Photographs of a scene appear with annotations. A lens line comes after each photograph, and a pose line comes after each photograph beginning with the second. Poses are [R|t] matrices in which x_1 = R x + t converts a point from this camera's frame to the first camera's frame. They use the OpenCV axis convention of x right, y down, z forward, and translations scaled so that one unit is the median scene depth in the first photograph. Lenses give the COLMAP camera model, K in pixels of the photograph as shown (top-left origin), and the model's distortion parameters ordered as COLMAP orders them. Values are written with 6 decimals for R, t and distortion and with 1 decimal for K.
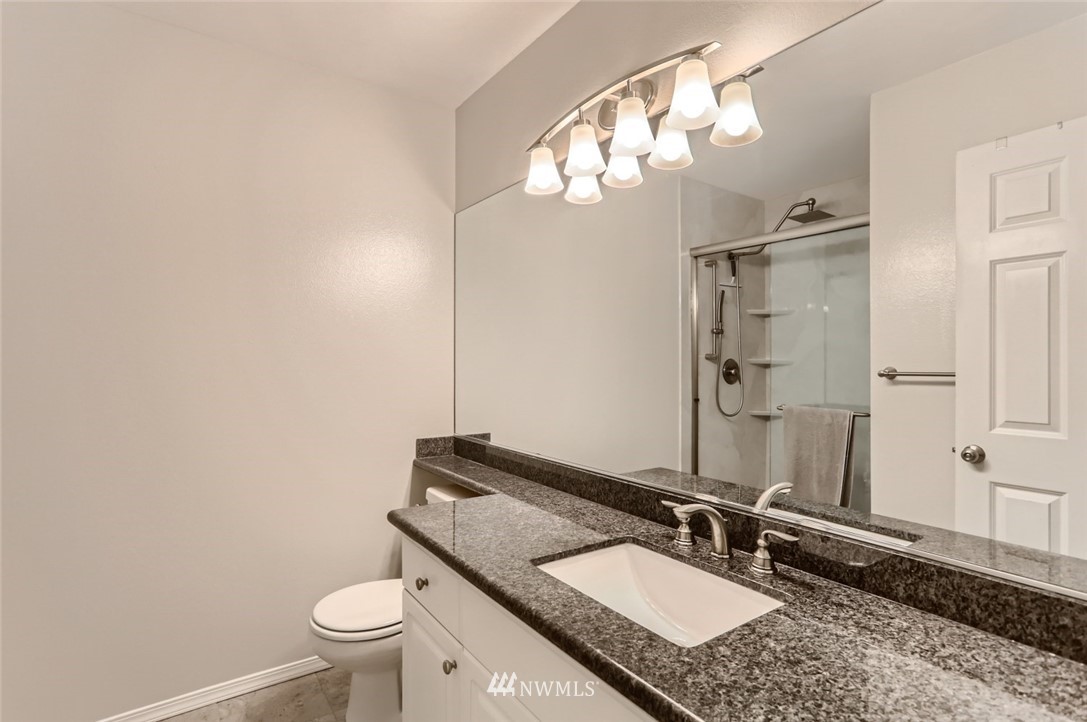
lens RADIAL K [[522.1, 0, 537.4], [0, 522.1, 345.4], [0, 0, 1]] dist [-0.000484, 0.001401]
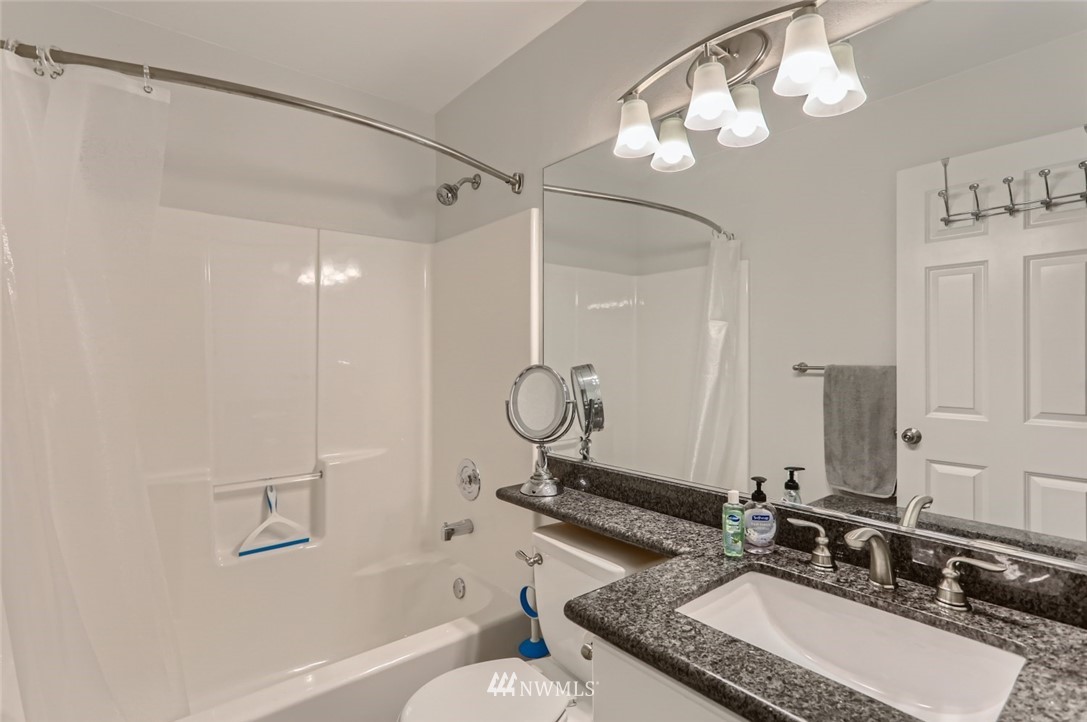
lens RADIAL K [[467.3, 0, 544.9], [0, 467.3, 366.7], [0, 0, 1]] dist [-0.036061, 0.000036]
pose [[0.996922, -0.010096, 0.077741, -0.194484], [0.006420, 0.998856, 0.047396, 0.008754], [-0.078130, -0.046751, 0.995846, 0.259263]]
